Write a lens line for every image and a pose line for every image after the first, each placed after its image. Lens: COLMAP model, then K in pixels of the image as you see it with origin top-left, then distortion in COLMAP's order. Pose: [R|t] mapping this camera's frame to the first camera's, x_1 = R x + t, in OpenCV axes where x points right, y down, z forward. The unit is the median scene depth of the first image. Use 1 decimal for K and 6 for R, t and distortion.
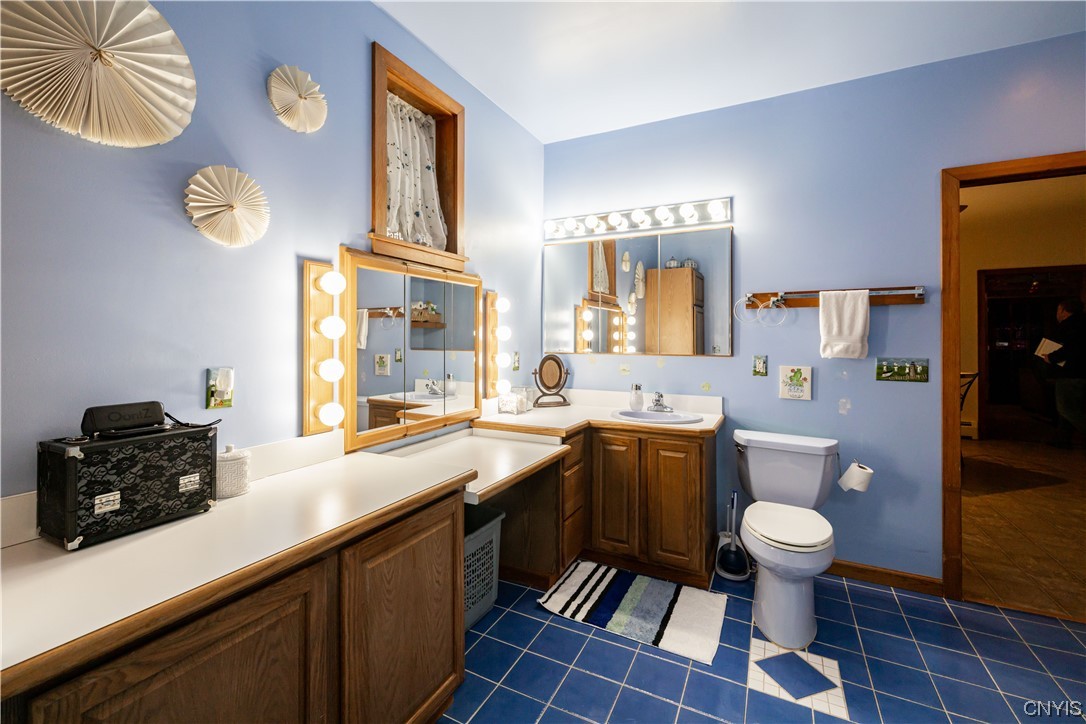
lens RADIAL K [[458.8, 0, 542.2], [0, 458.8, 336.2], [0, 0, 1]] dist [-0.002608, -0.000137]
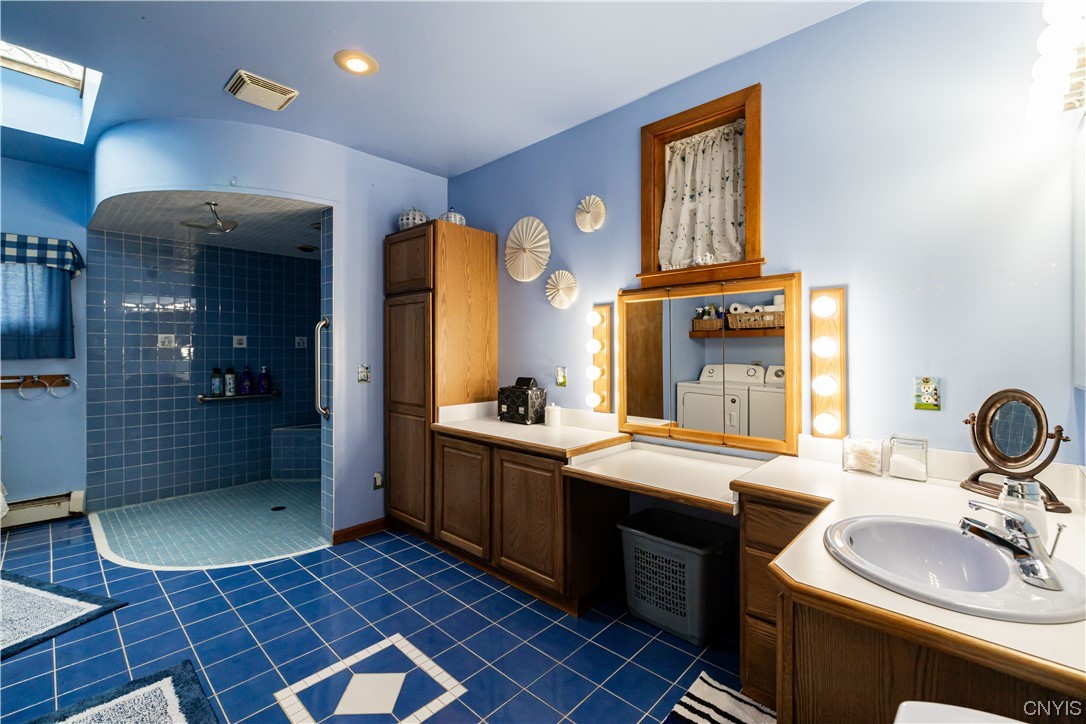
lens RADIAL K [[470.7, 0, 535.8], [0, 470.7, 346.7], [0, 0, 1]] dist [0.002278, -0.000070]
pose [[-0.281974, -0.003358, -0.959416, 1.290815], [0.007796, 0.999953, -0.005792, -0.011598], [0.959390, -0.009113, -0.281934, 1.379889]]
